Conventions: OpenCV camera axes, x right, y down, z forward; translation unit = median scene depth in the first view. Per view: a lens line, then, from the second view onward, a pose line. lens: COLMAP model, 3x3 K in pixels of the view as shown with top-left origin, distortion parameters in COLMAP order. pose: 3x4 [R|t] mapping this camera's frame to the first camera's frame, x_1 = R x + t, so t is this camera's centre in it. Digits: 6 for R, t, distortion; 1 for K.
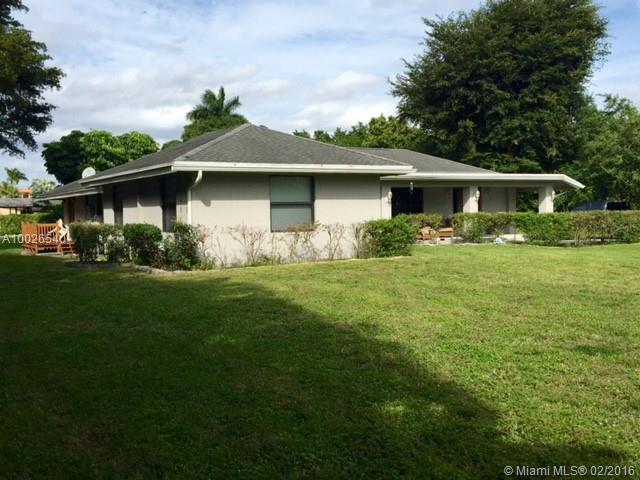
lens RADIAL K [[712.4, 0, 318.5], [0, 712.4, 238.7], [0, 0, 1]] dist [-0.014665, 0.000000]
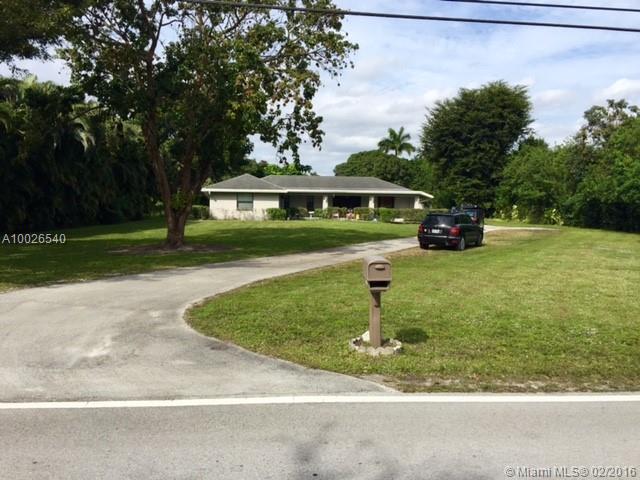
lens RADIAL K [[576.6, 0, 318.8], [0, 576.6, 242.4], [0, 0, 1]] dist [0.081932, -0.011281]
pose [[0.904159, 0.057857, -0.423260, 0.802236], [-0.046090, 0.998214, 0.037994, 0.010888], [0.424702, -0.014845, 0.905211, -0.698547]]
